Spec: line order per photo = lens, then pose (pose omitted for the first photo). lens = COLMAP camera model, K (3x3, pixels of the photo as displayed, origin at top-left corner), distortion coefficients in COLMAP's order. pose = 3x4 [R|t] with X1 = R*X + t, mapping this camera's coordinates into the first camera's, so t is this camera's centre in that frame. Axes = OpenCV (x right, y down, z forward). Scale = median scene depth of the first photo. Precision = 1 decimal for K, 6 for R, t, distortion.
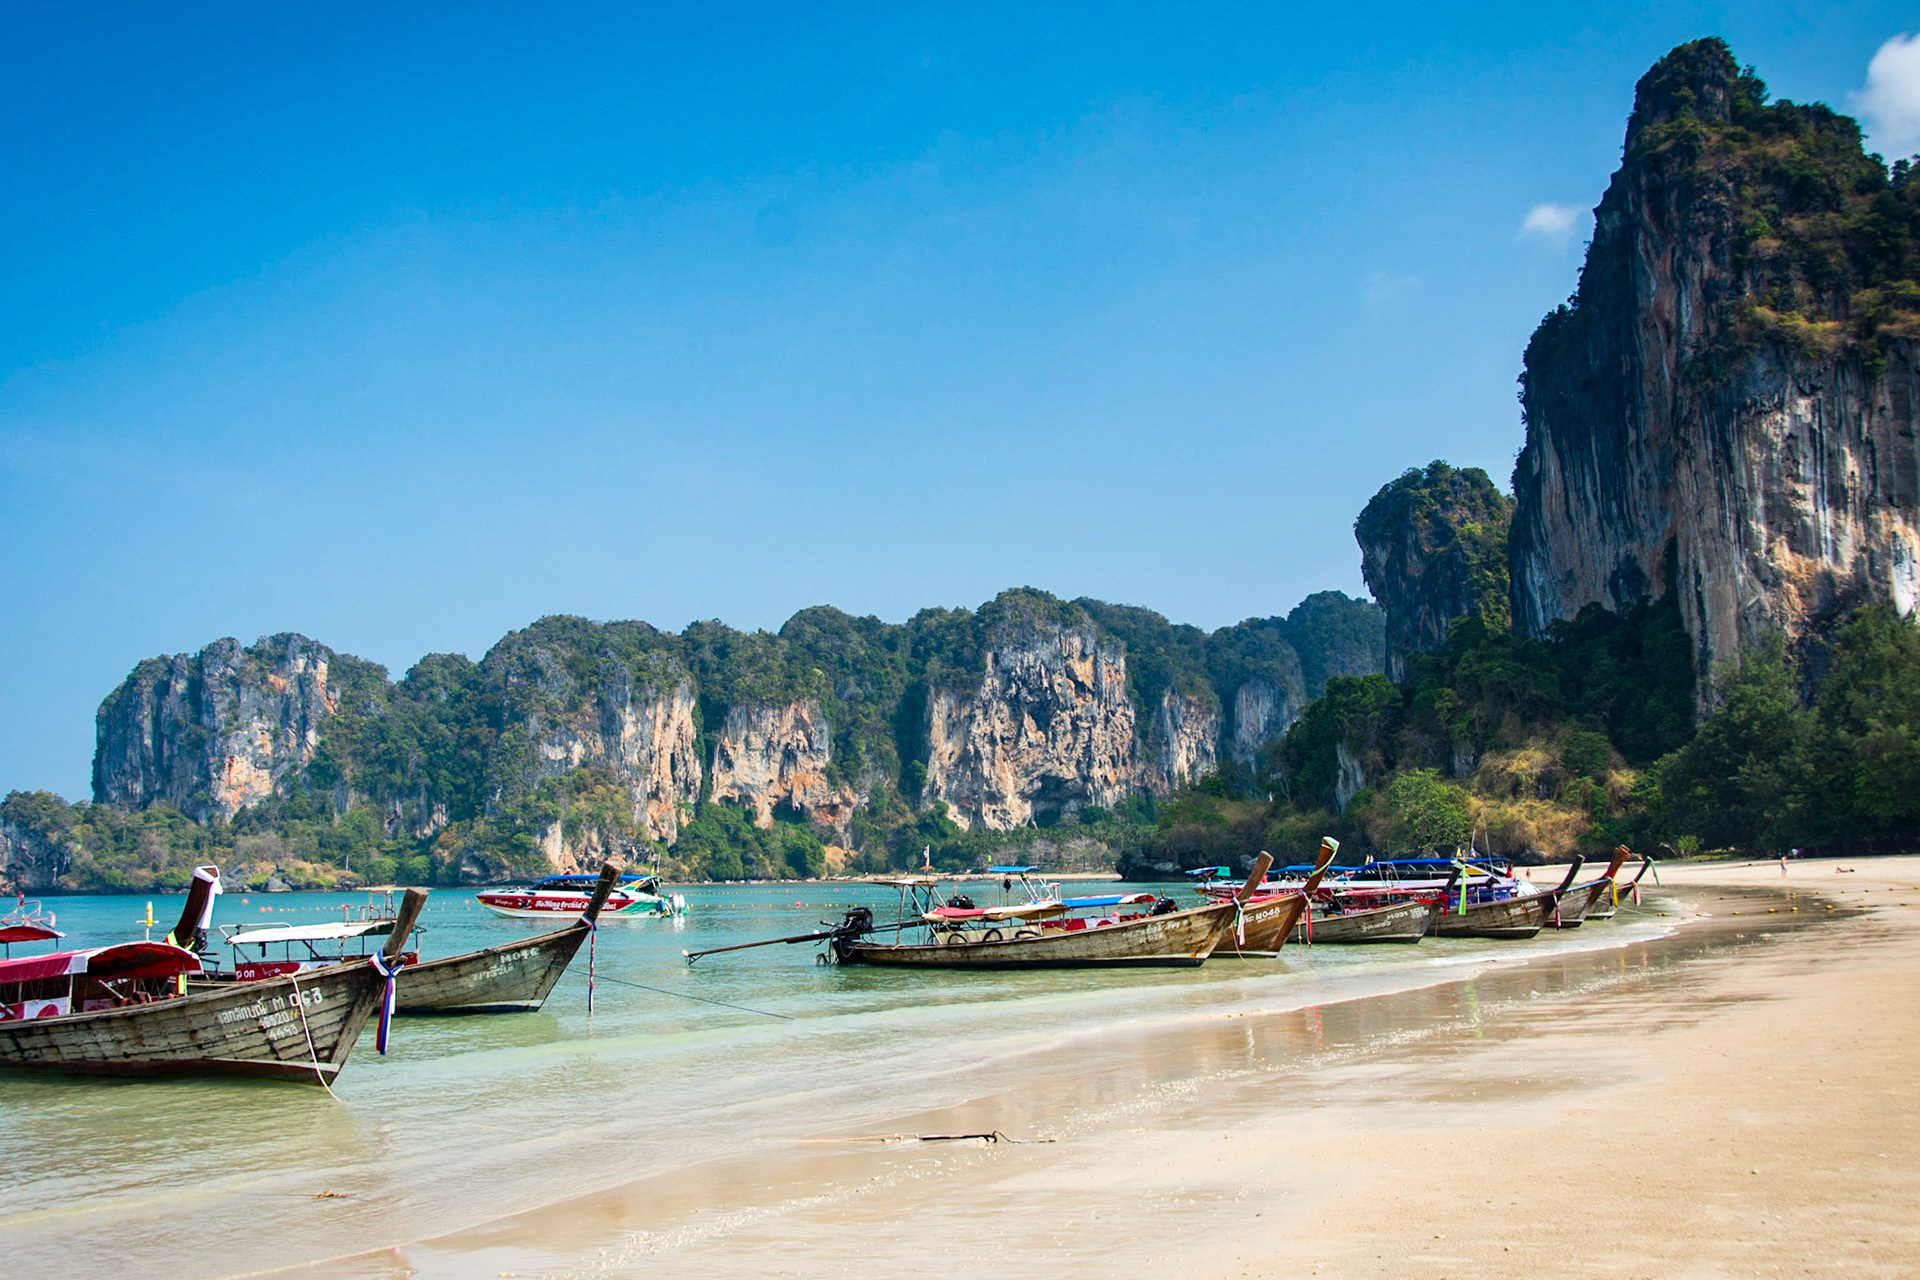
lens RADIAL K [[1810.6, 0, 993.1], [0, 1810.6, 699.2], [0, 0, 1]] dist [0.007422, 0.000000]
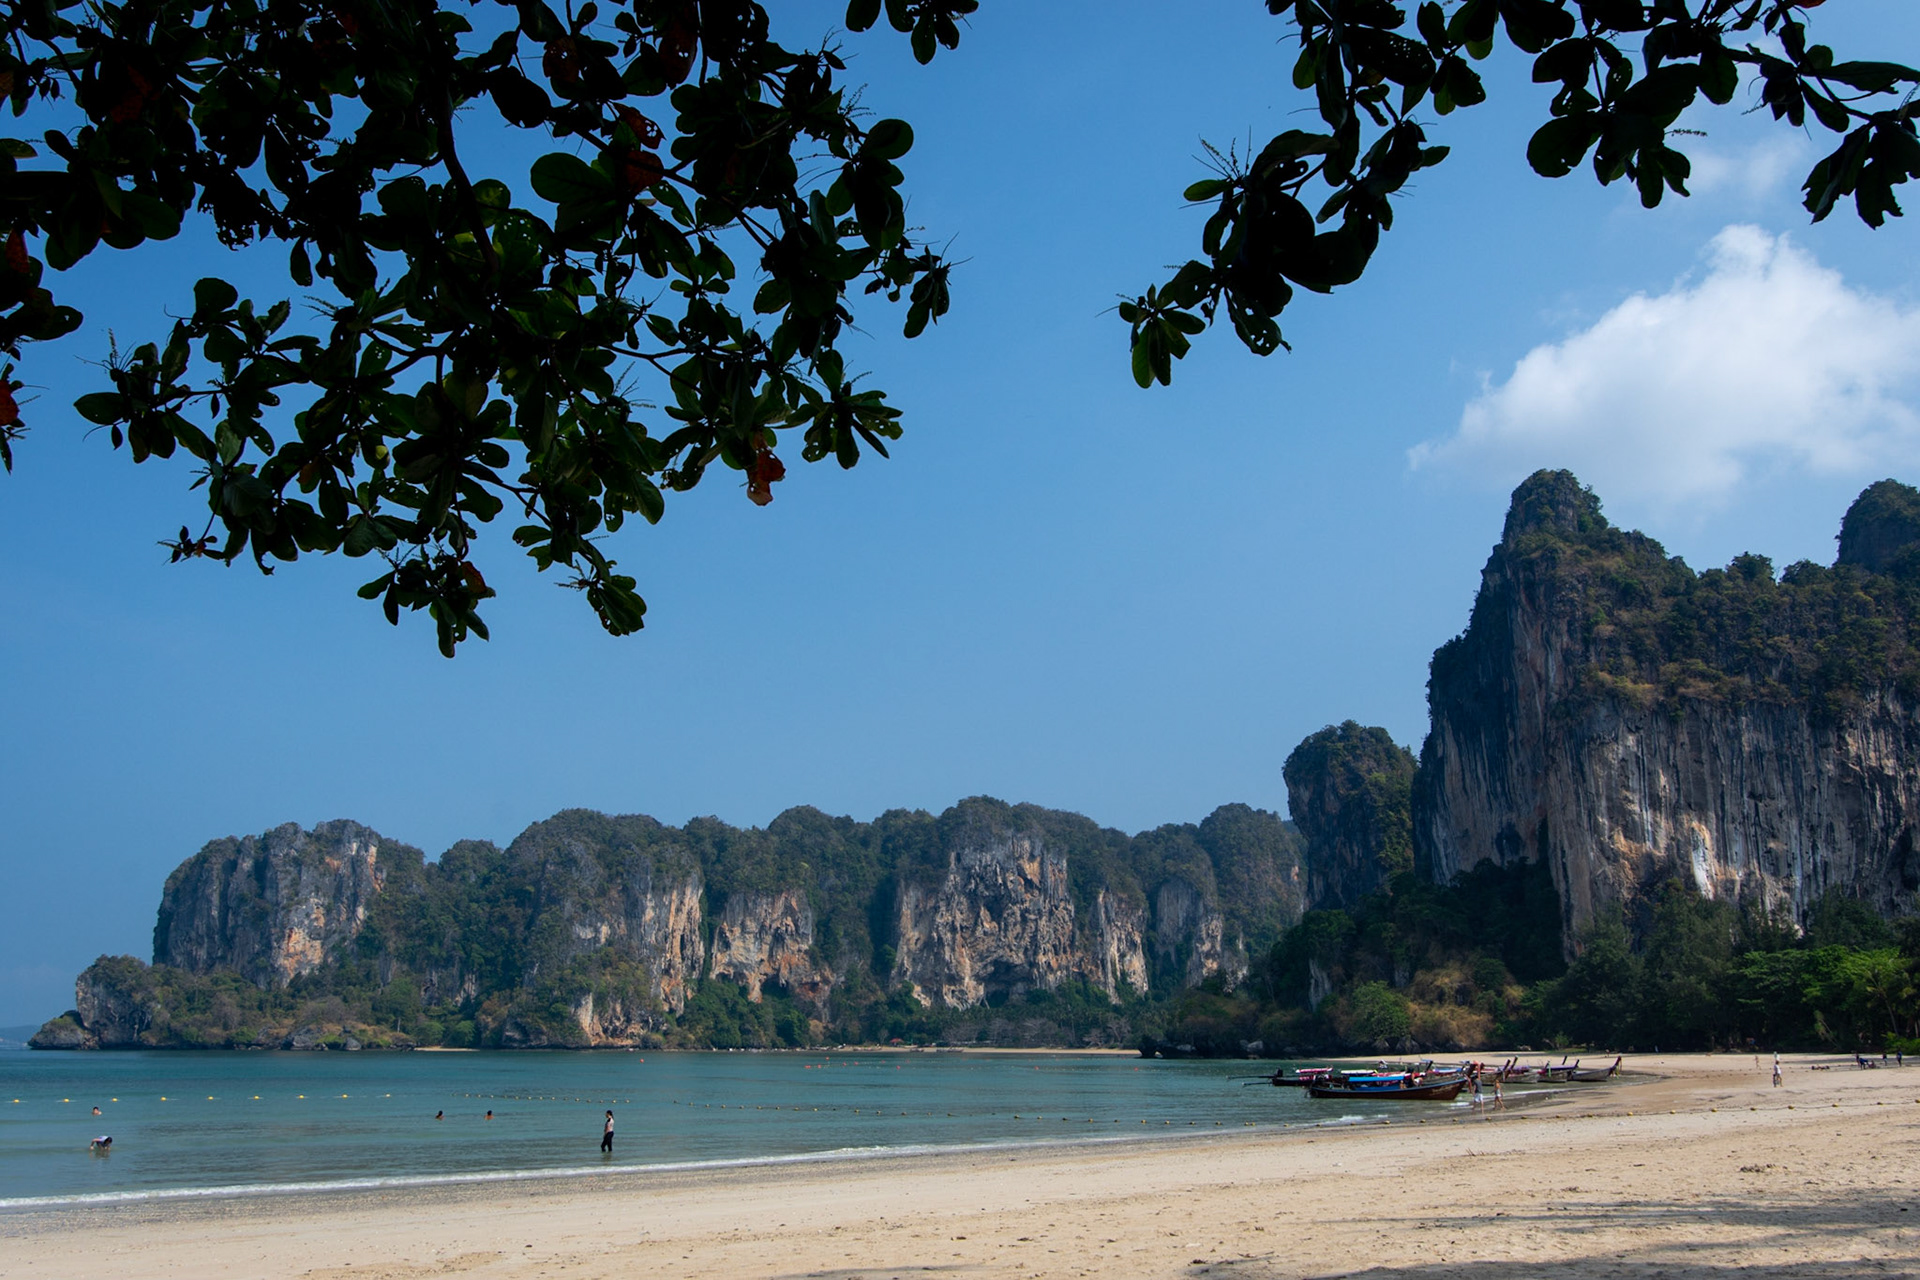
lens RADIAL K [[1810.6, 0, 958.9], [0, 1810.6, 636.7], [0, 0, 1]] dist [0.007422, 0.000000]
pose [[0.997508, 0.034353, 0.061624, -0.082469], [-0.026392, 0.991726, -0.125631, -0.018848], [-0.065430, 0.123692, 0.990161, -0.186169]]
